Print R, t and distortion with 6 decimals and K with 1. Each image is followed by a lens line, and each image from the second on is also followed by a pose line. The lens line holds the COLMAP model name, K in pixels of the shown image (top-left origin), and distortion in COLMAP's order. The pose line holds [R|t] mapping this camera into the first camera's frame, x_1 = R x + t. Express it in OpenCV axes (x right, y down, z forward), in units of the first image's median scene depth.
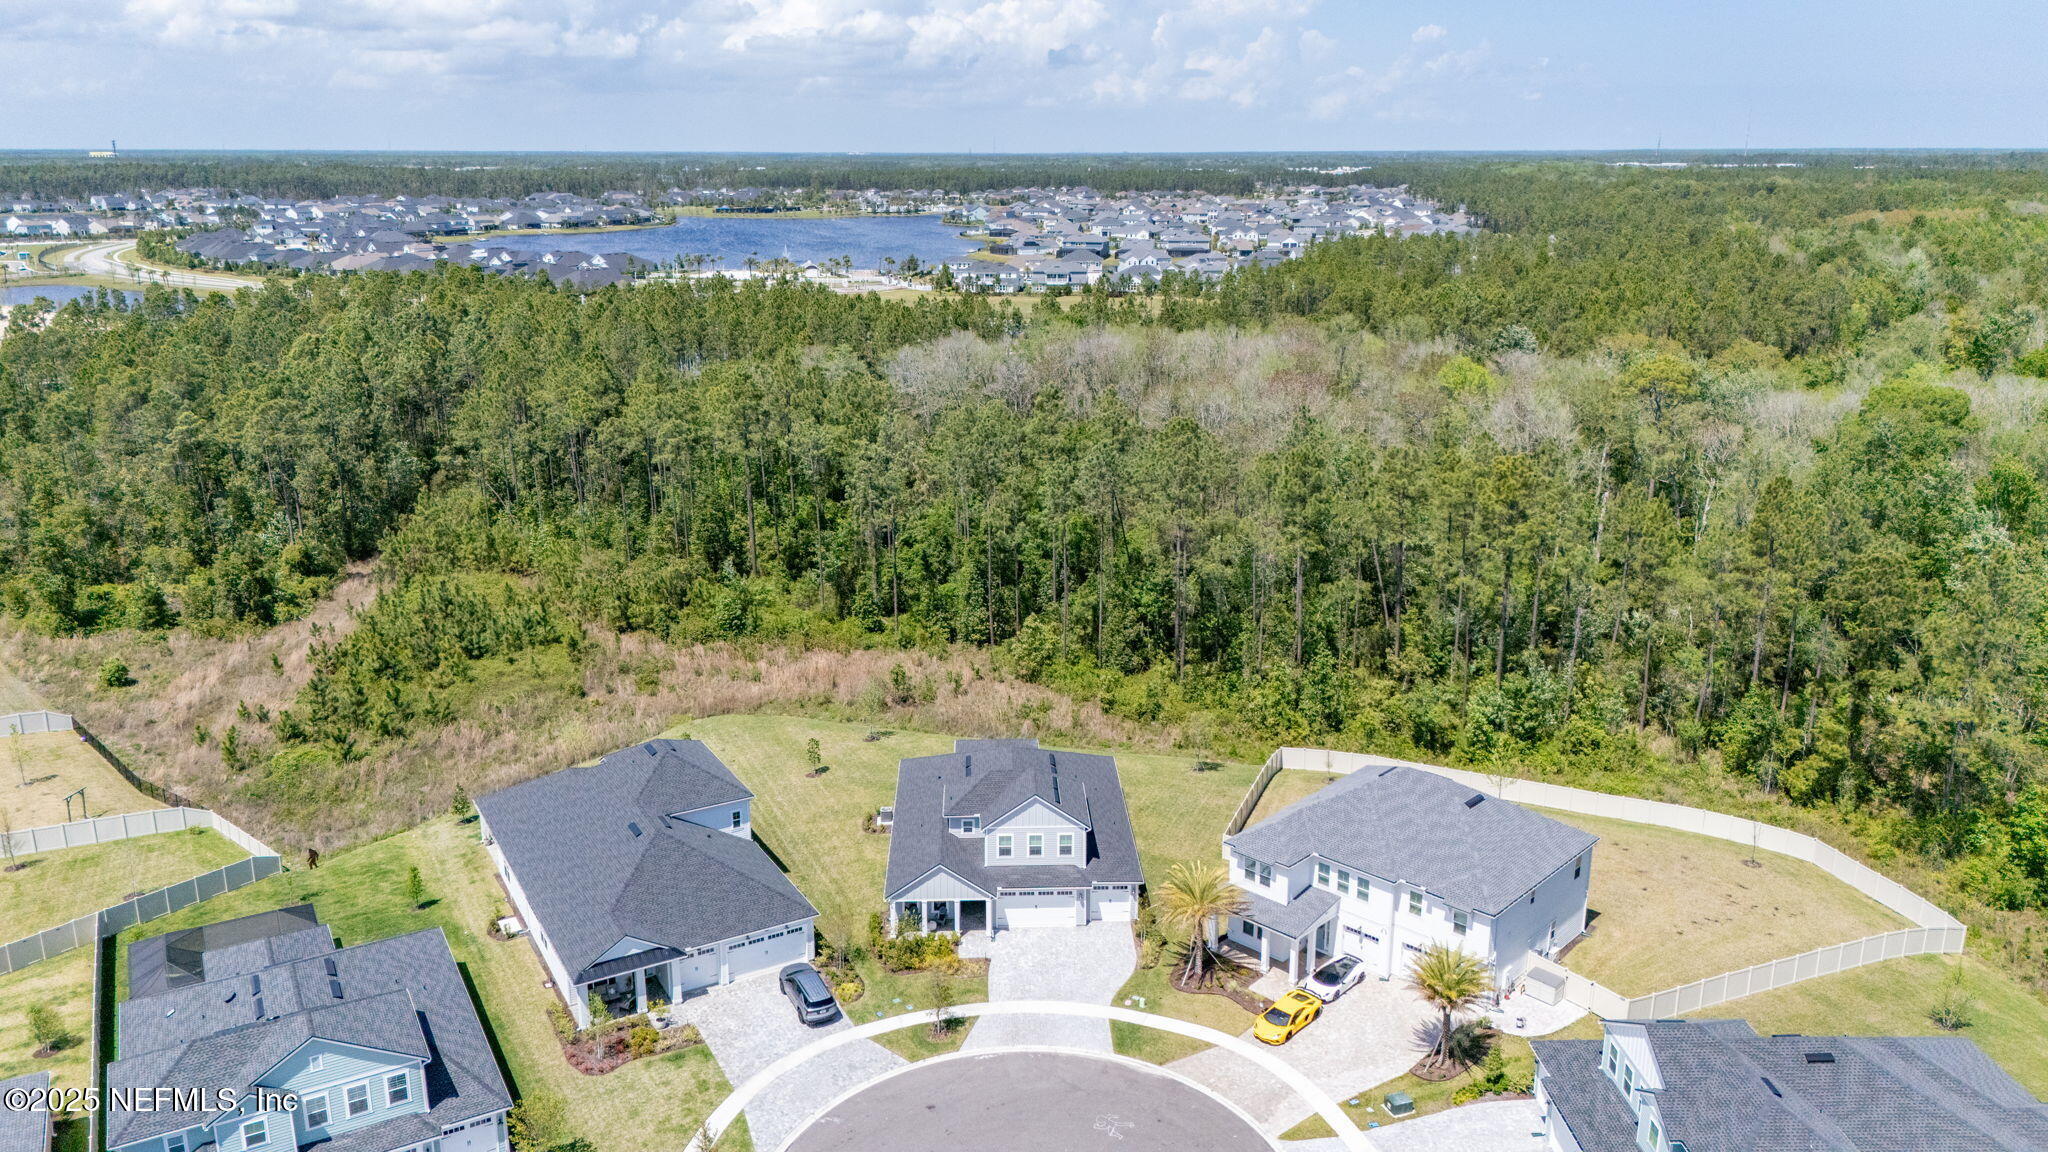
lens RADIAL K [[1498.7, 0, 1024.0], [0, 1498.7, 576.0], [0, 0, 1]] dist [0.118014, -0.173202]
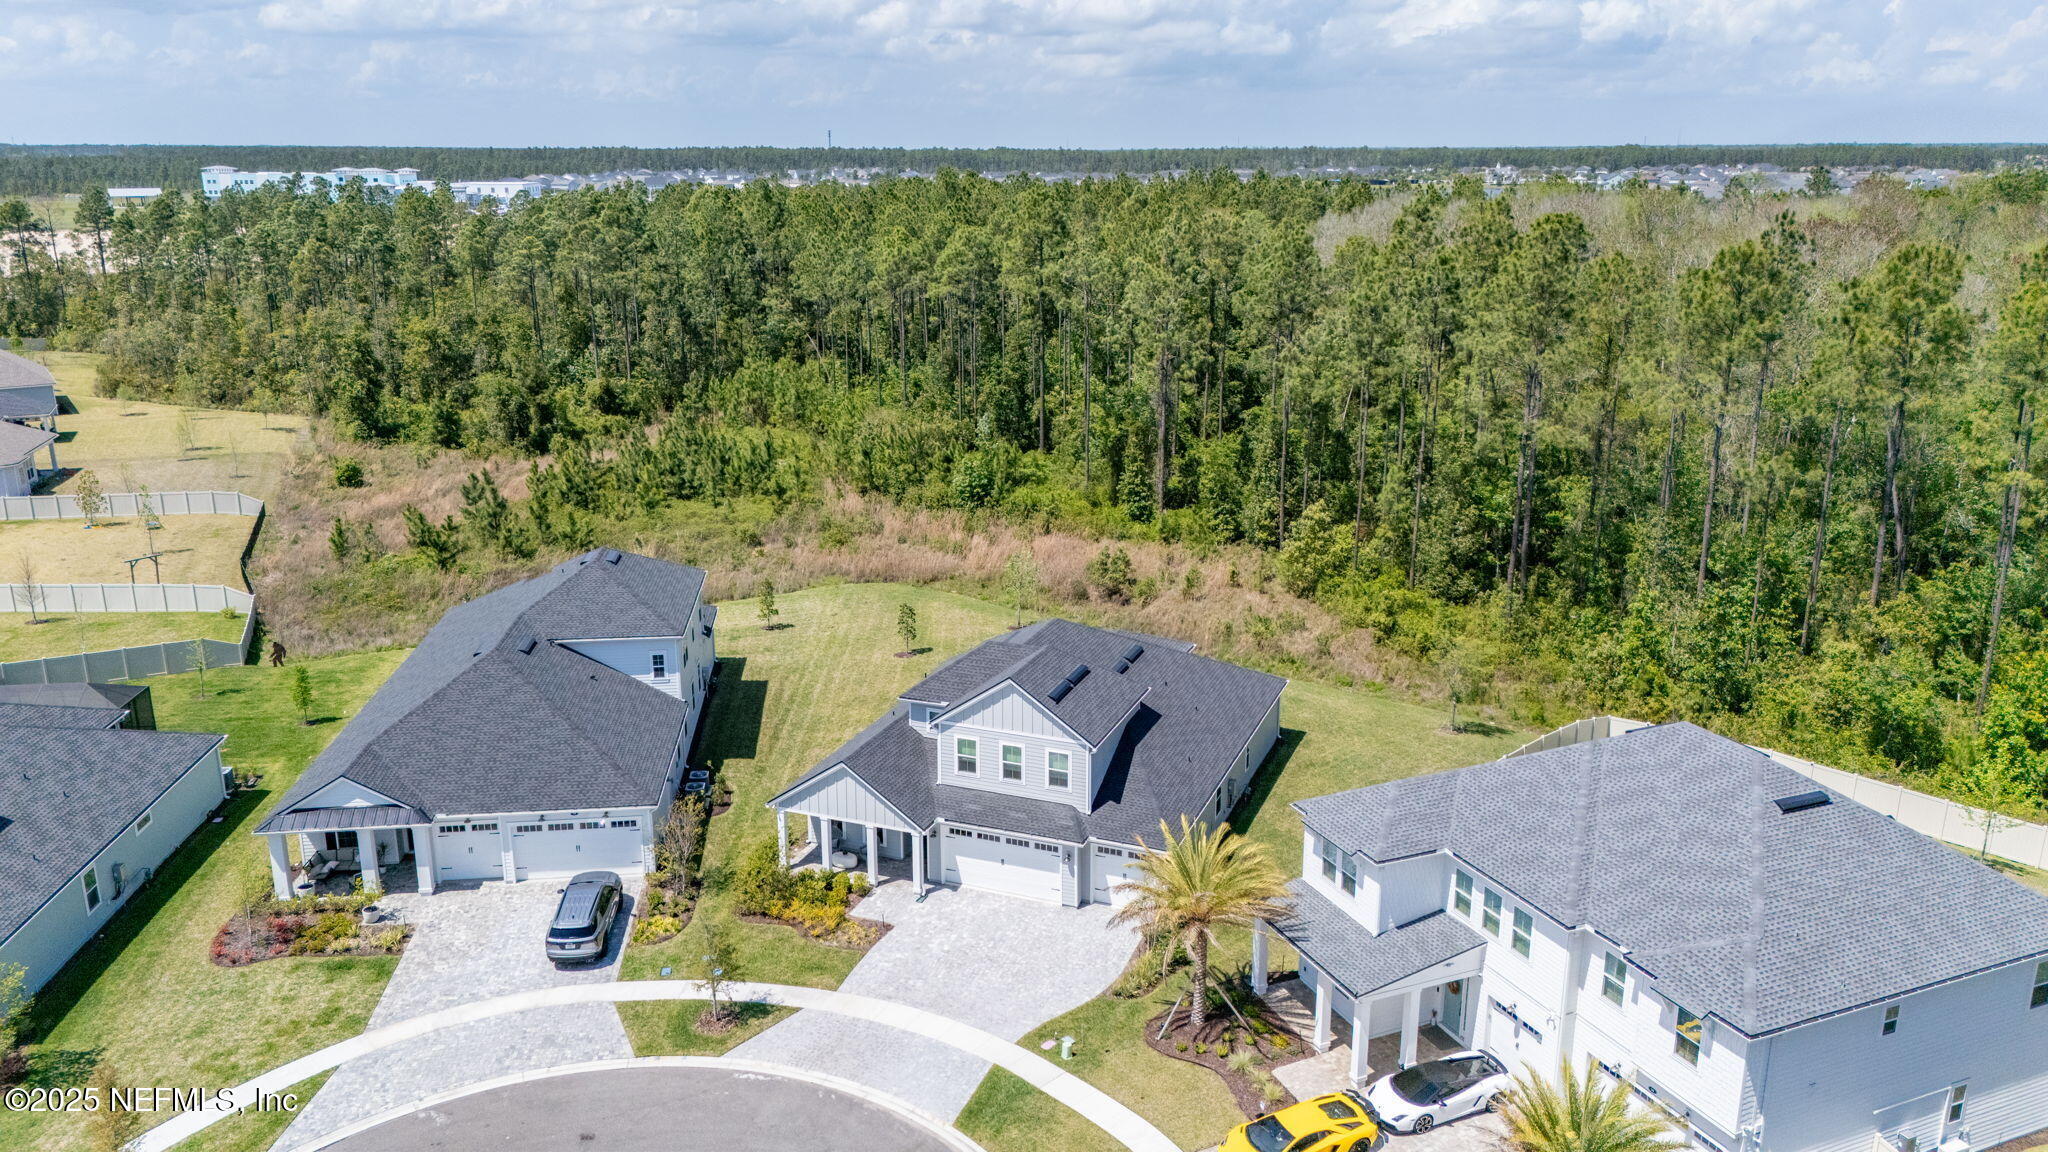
lens RADIAL K [[1498.7, 0, 1024.0], [0, 1498.7, 576.0], [0, 0, 1]] dist [0.118014, -0.173202]
pose [[0.916616, 0.108571, -0.384744, 0.249522], [-0.107796, 0.993892, 0.023653, 0.092571], [0.384962, 0.019793, 0.922720, 0.455121]]
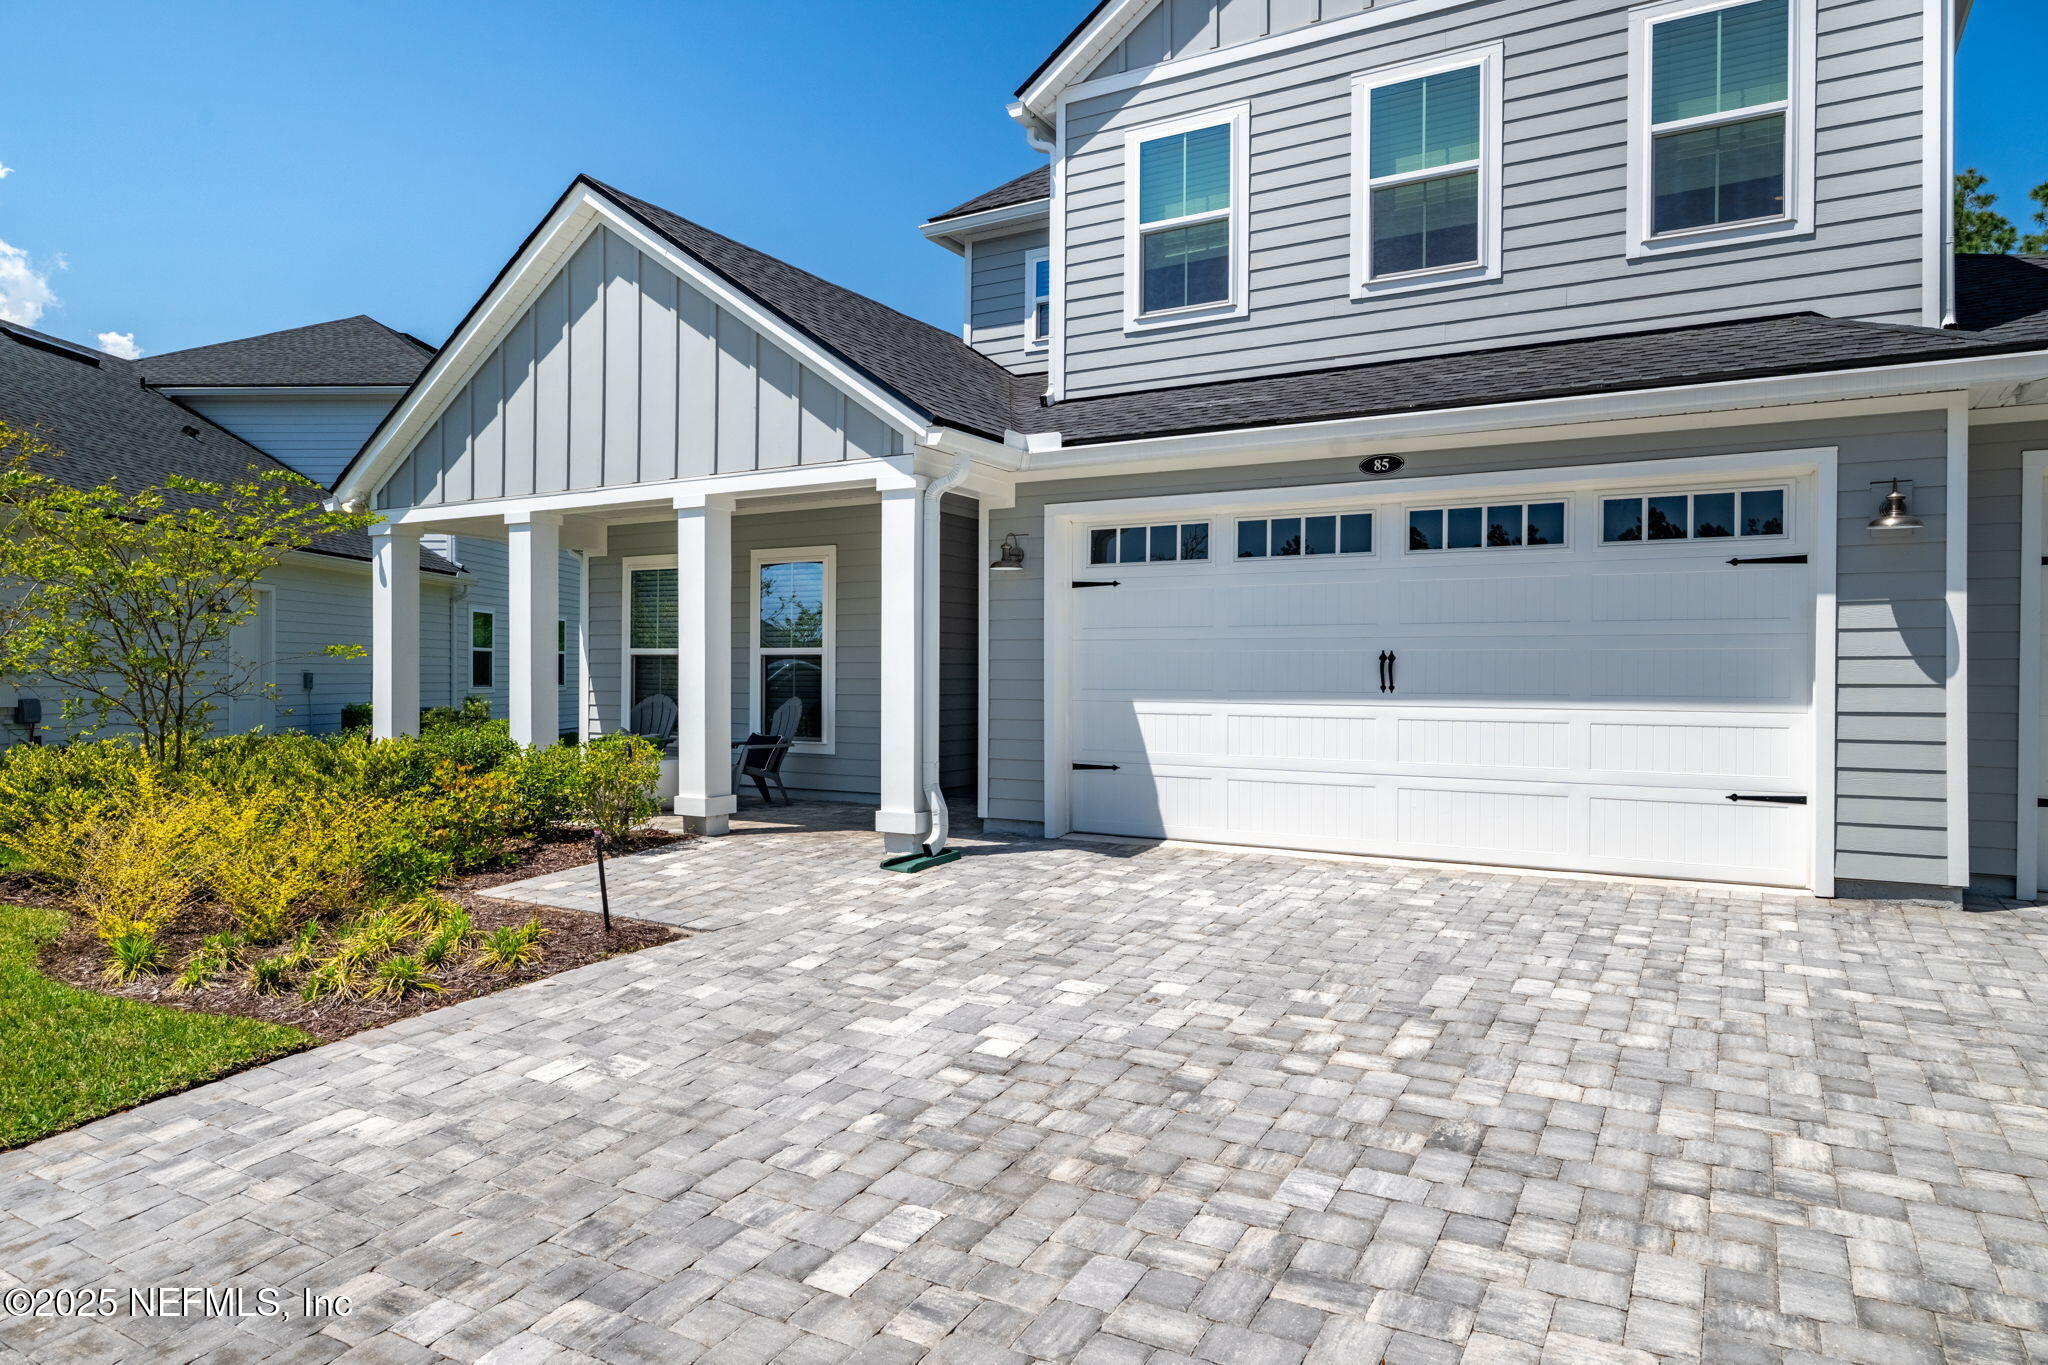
lens RADIAL K [[1260.4, 0, 1024.0], [0, 1260.4, 682.5], [0, 0, 1]] dist [0.000863, 0.000106]
pose [[0.849284, 0.009803, -0.527846, 0.034917], [-0.149297, 0.963475, -0.222320, 0.254723], [0.506387, 0.267618, 0.819727, 0.953841]]
